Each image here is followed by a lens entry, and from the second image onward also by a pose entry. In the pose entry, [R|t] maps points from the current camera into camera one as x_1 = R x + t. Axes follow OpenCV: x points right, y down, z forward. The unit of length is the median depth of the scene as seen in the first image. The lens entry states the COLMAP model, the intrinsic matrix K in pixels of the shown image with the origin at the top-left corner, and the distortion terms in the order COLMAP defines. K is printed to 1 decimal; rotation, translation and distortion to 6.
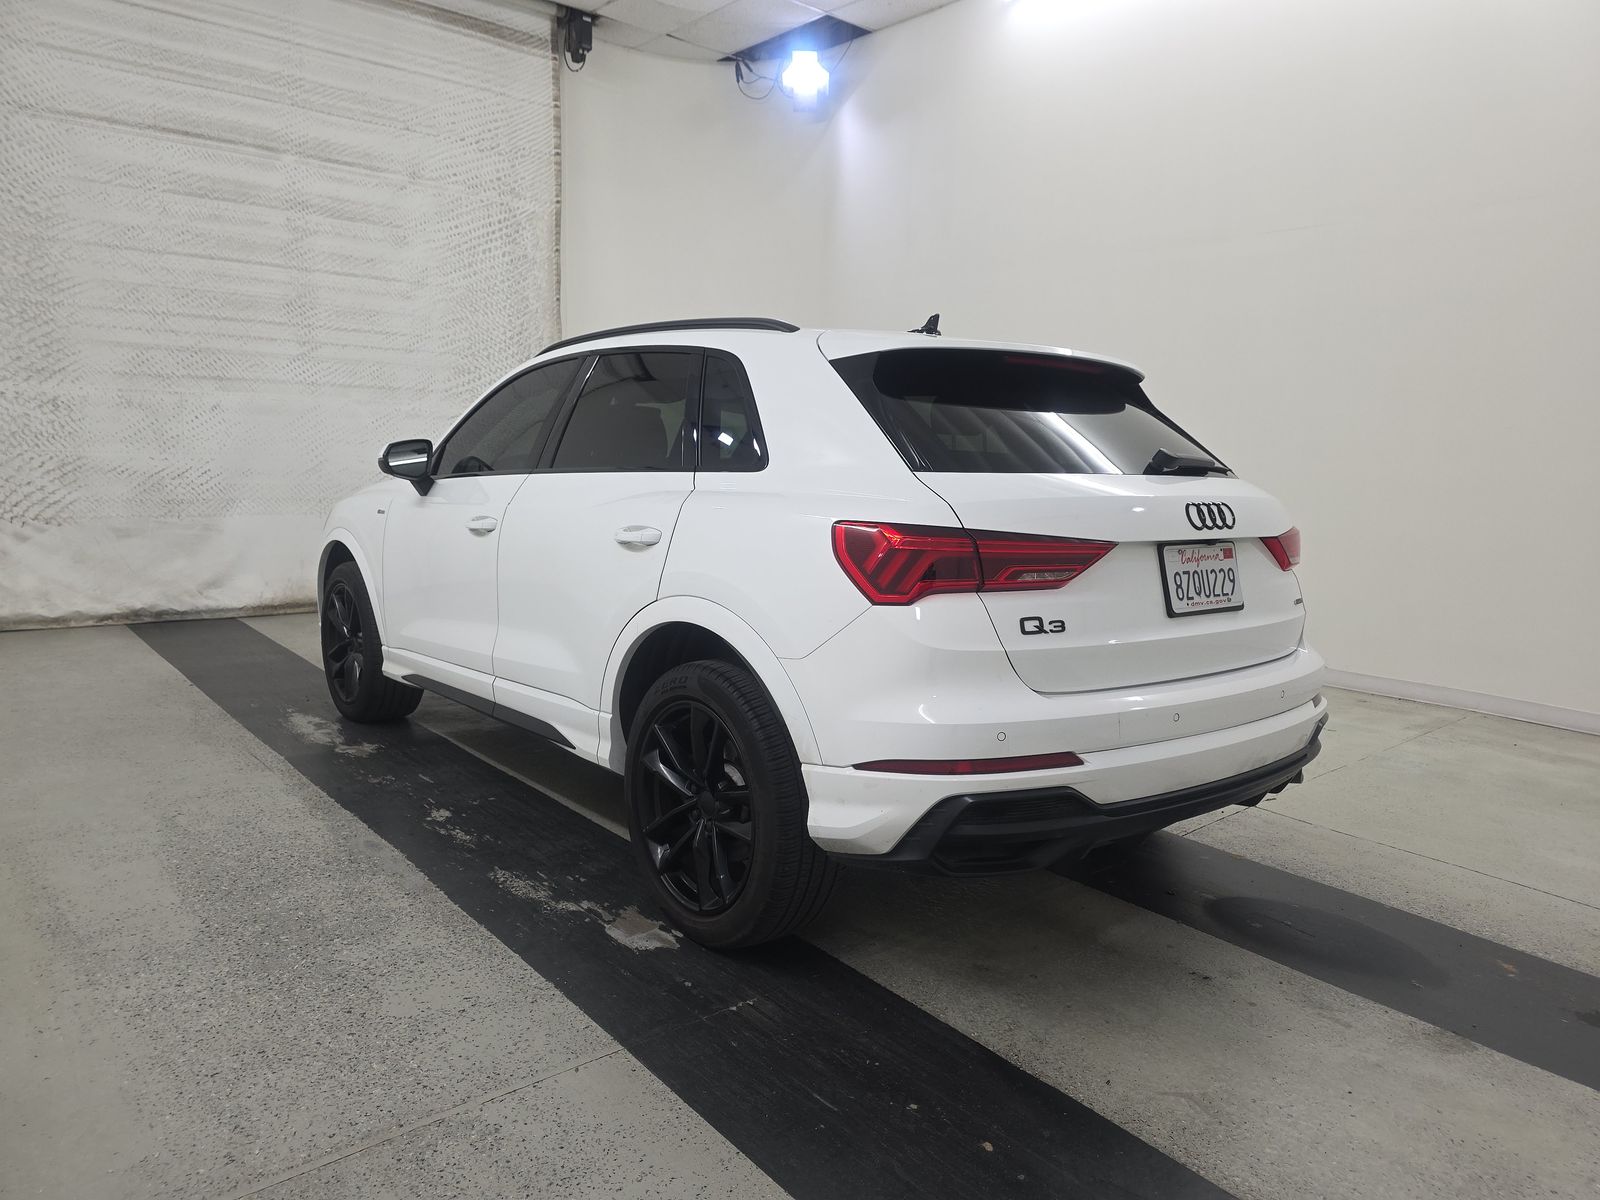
lens RADIAL K [[1061.9, 0, 798.7], [0, 1061.9, 617.3], [0, 0, 1]] dist [0.034039, -0.029594]
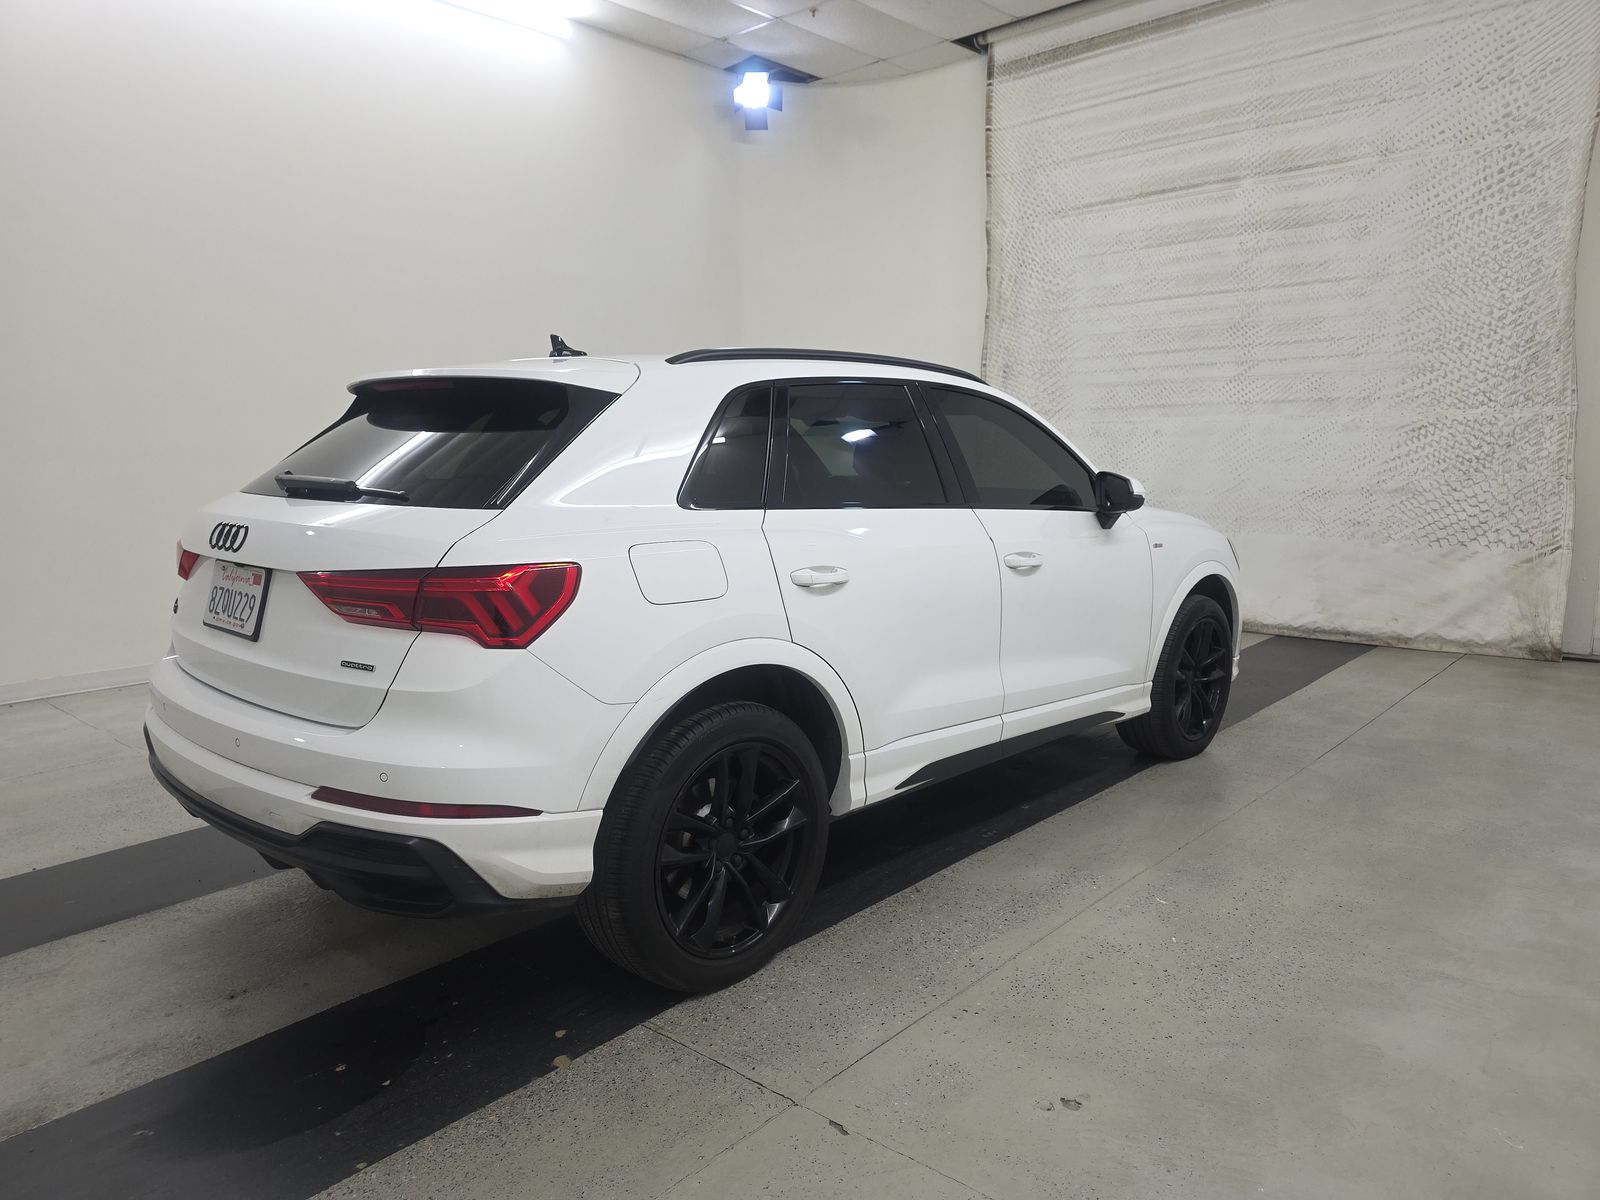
lens RADIAL K [[1061.9, 0, 803.4], [0, 1061.9, 609.6], [0, 0, 1]] dist [0.034039, -0.029594]
pose [[0.146023, 0.119525, -0.982034, 0.535000], [-0.141698, 0.984966, 0.098812, -0.074595], [0.979081, 0.124724, 0.160764, 0.502725]]
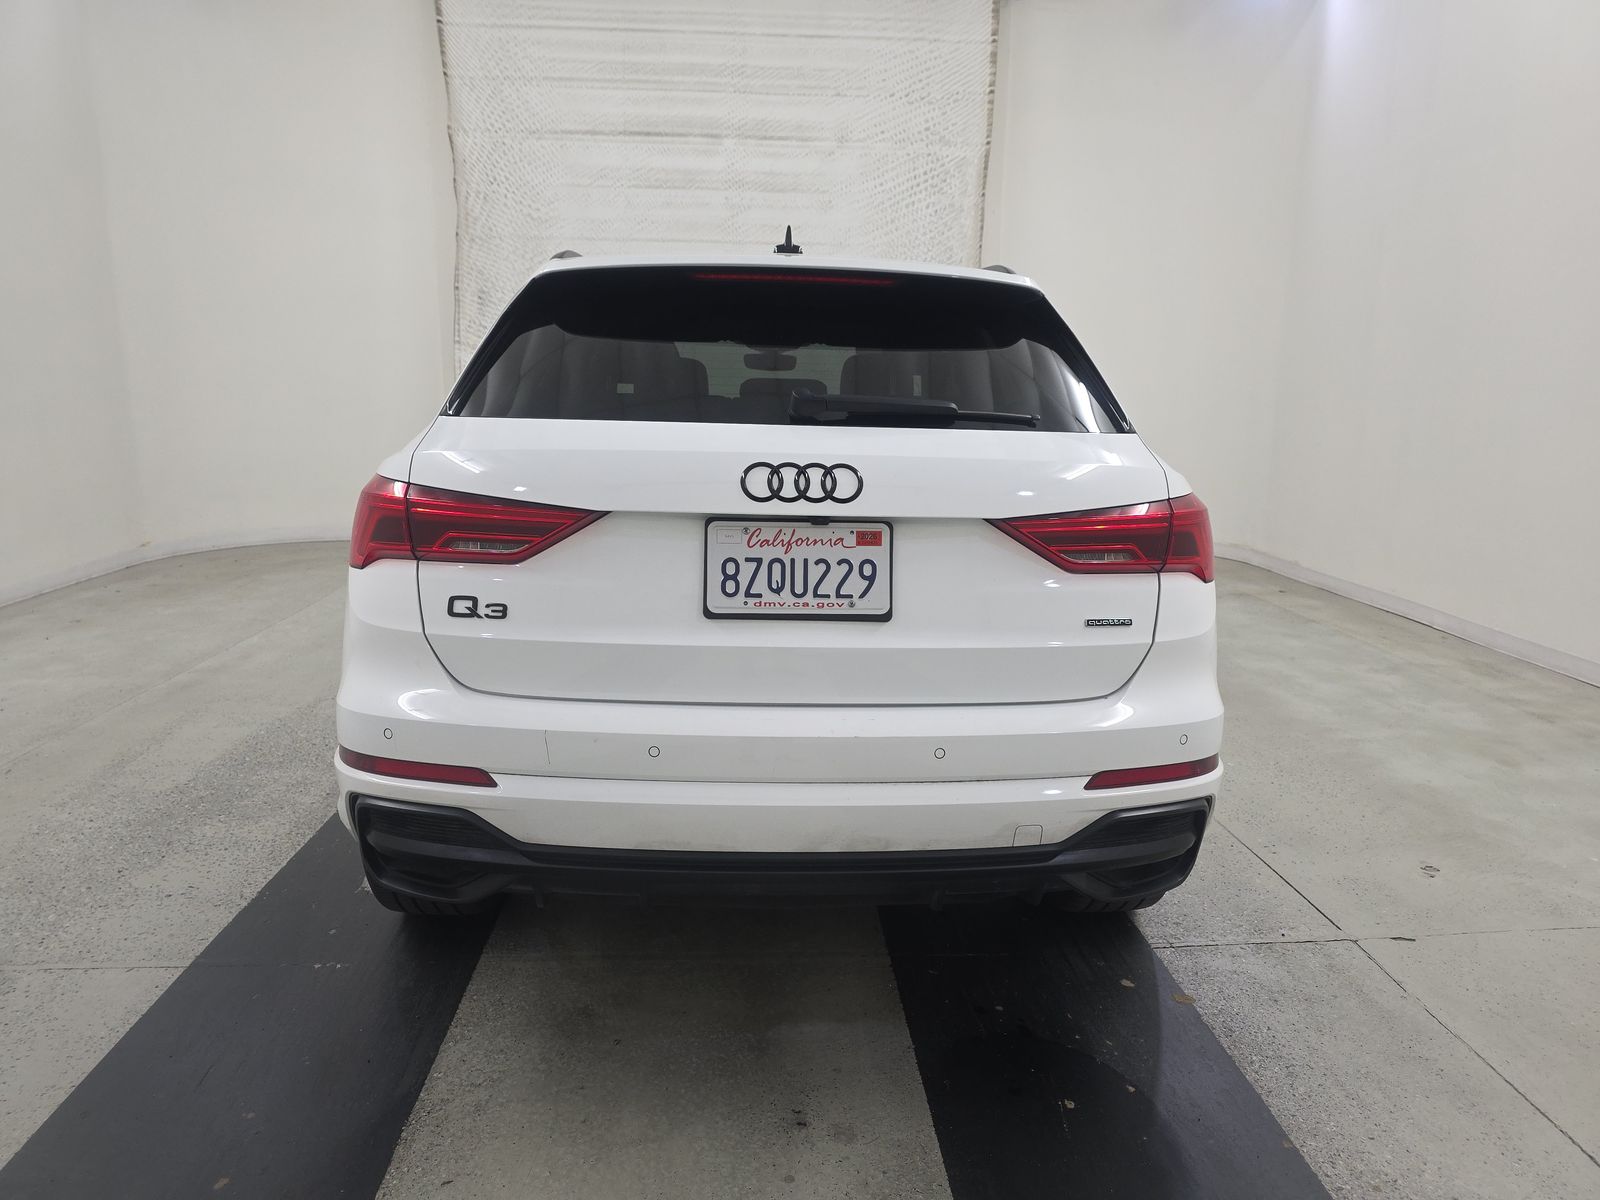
lens RADIAL K [[1061.9, 0, 809.2], [0, 1061.9, 603.9], [0, 0, 1]] dist [0.034039, -0.029594]
pose [[0.810348, 0.098712, -0.577575, 0.292664], [-0.083164, 0.995105, 0.053390, -0.019353], [0.580018, 0.004769, 0.814590, 0.158181]]
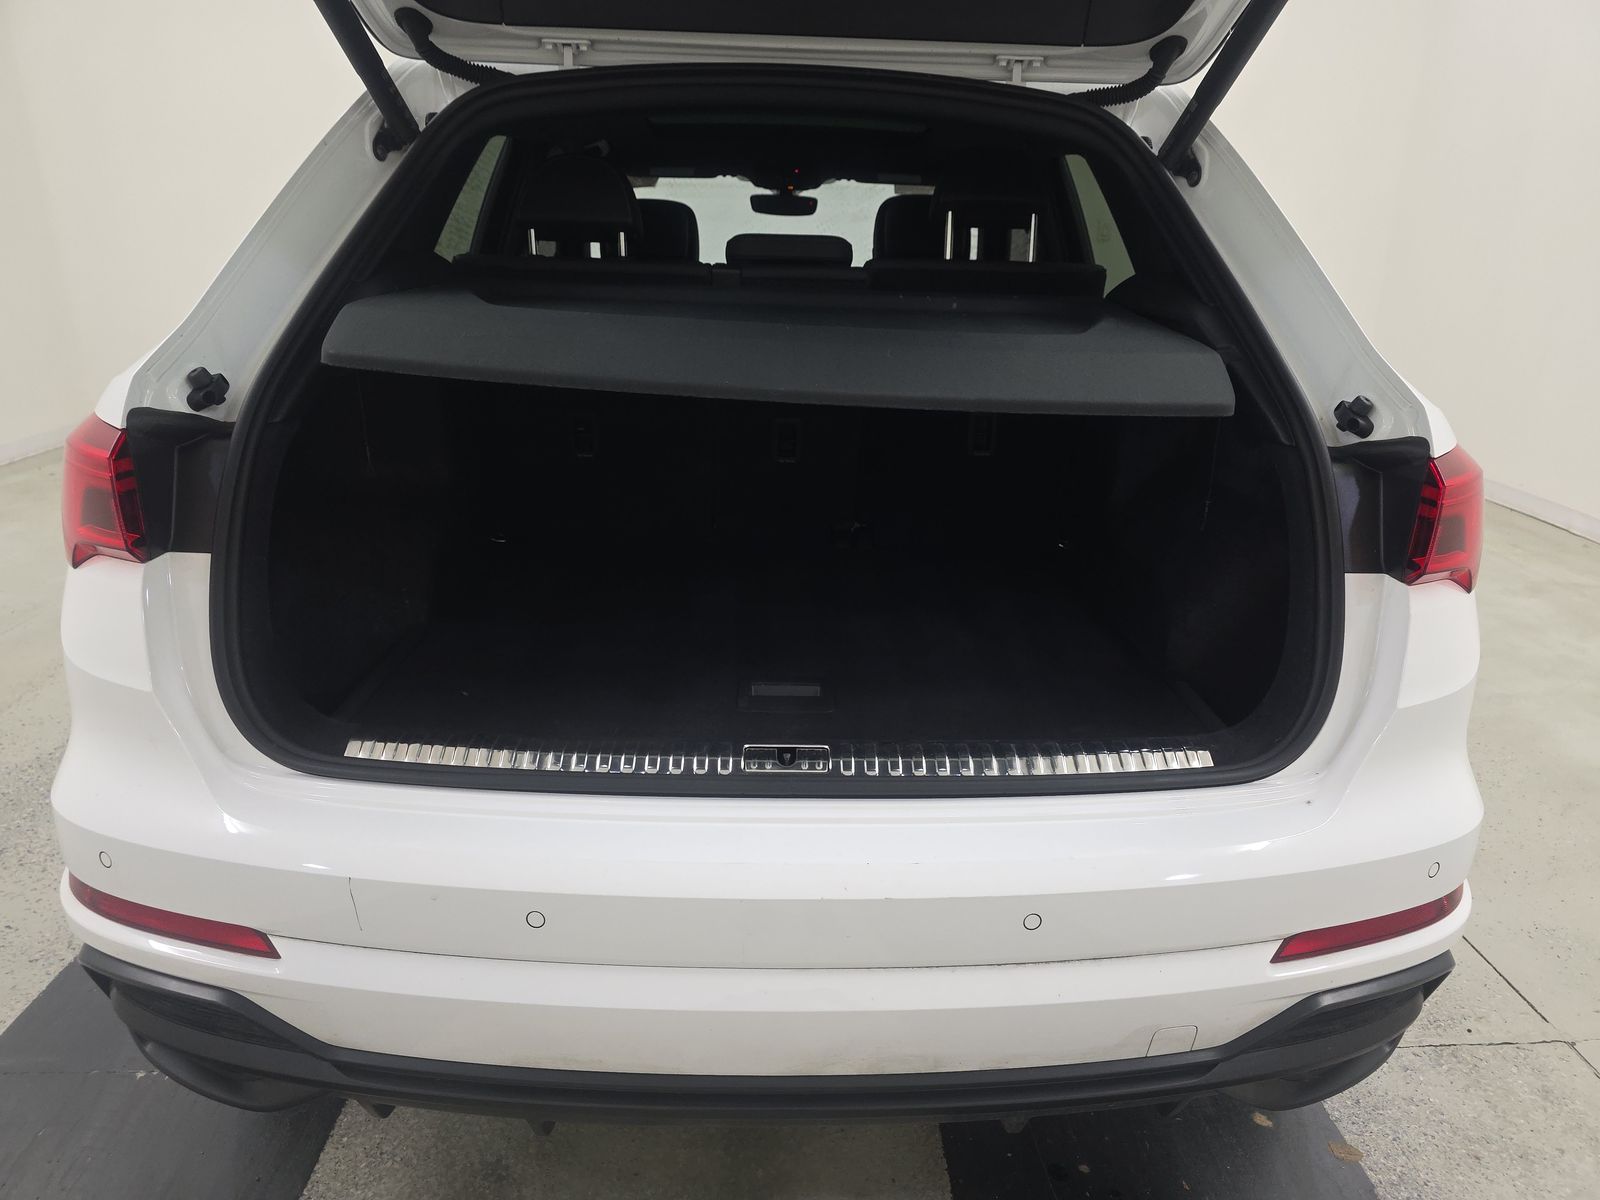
lens RADIAL K [[1061.9, 0, 810.5], [0, 1061.9, 610.7], [0, 0, 1]] dist [0.034039, -0.029594]
pose [[0.793106, 0.188919, -0.579044, 0.226894], [-0.088944, 0.976413, 0.196739, -0.041180], [0.602554, -0.104532, 0.791203, 0.254012]]
